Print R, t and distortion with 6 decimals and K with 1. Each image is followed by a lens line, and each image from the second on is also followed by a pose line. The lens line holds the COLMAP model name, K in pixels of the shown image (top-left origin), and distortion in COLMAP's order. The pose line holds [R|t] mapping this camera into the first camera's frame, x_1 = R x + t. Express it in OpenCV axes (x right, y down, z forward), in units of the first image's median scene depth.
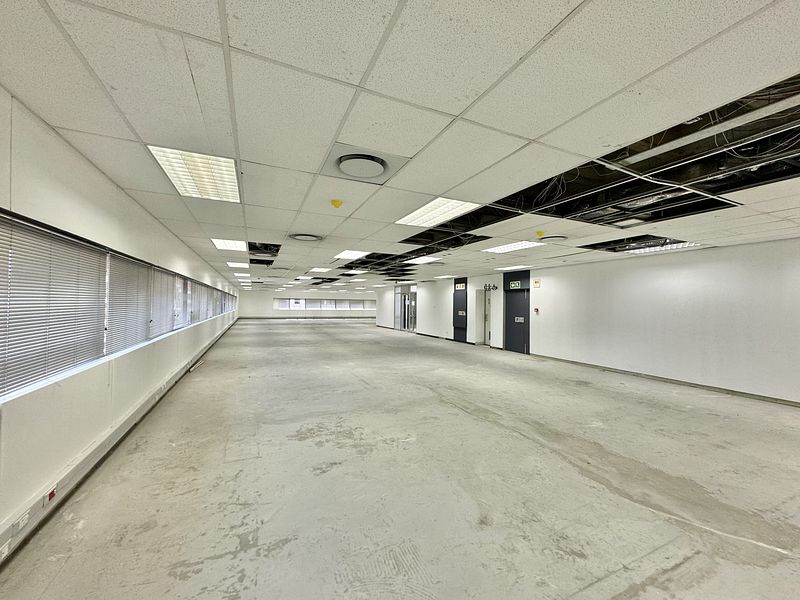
lens RADIAL K [[318.2, 0, 399.8], [0, 318.2, 298.9], [0, 0, 1]] dist [-0.003265, 0.000365]
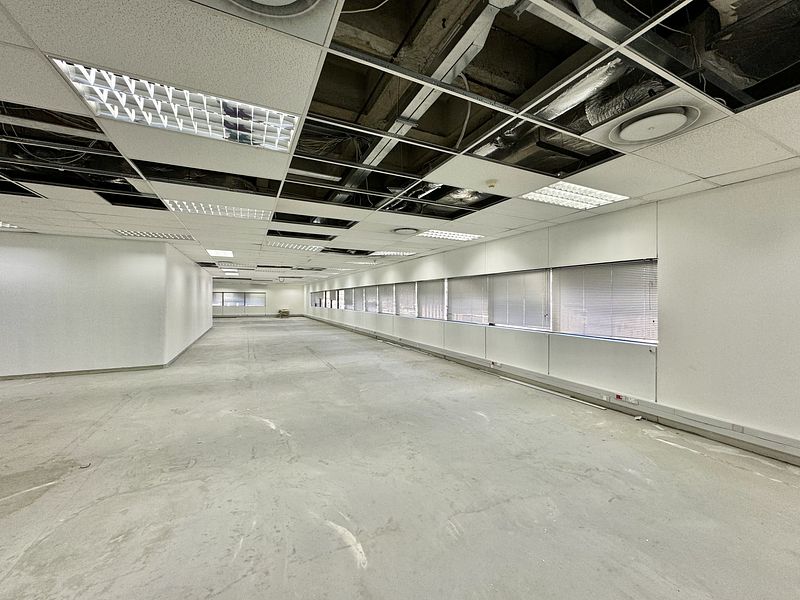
lens RADIAL K [[318.2, 0, 399.8], [0, 318.2, 298.9], [0, 0, 1]] dist [-0.003265, 0.000365]
pose [[-0.023633, -0.011916, 0.999650, -0.032763], [-0.021547, 0.999703, 0.011407, 0.008591], [-0.999488, -0.021270, -0.023883, -0.149945]]
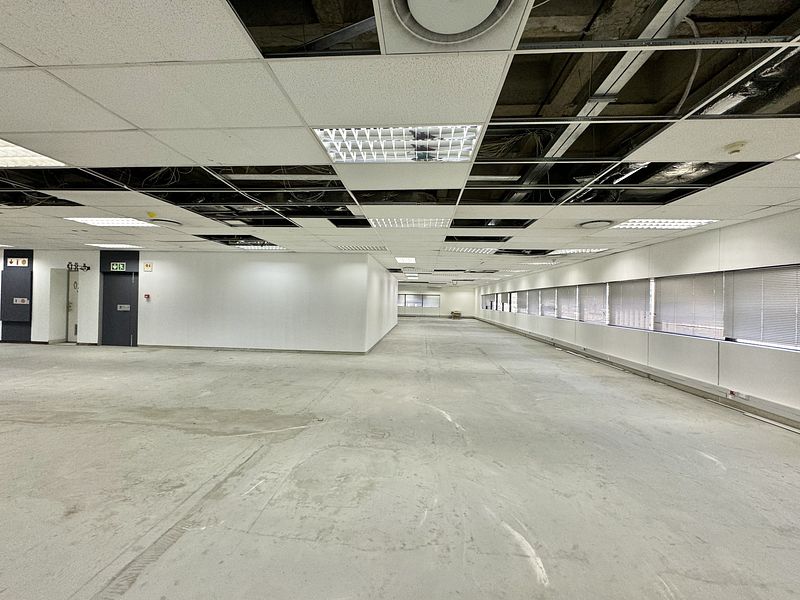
lens RADIAL K [[318.2, 0, 399.8], [0, 318.2, 298.9], [0, 0, 1]] dist [-0.003265, 0.000365]
pose [[0.477012, 0.000095, 0.878897, -0.048610], [-0.030211, 0.999411, 0.016288, 0.012147], [-0.878377, -0.034322, 0.476734, -0.138427]]
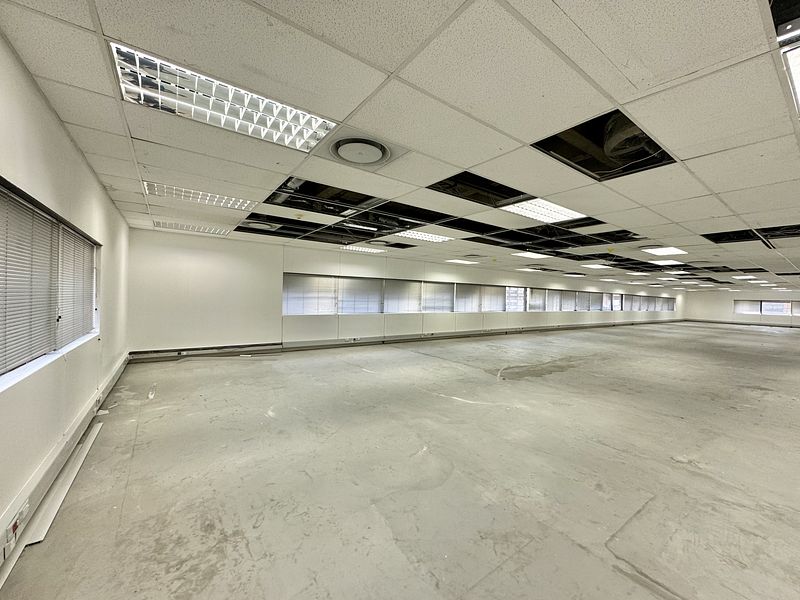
lens RADIAL K [[318.2, 0, 399.8], [0, 318.2, 298.9], [0, 0, 1]] dist [-0.003265, 0.000365]
pose [[0.191671, -0.002203, -0.981457, 1.700221], [-0.008956, 0.999952, -0.003994, 0.031587], [0.981418, 0.009556, 0.191642, -0.231226]]
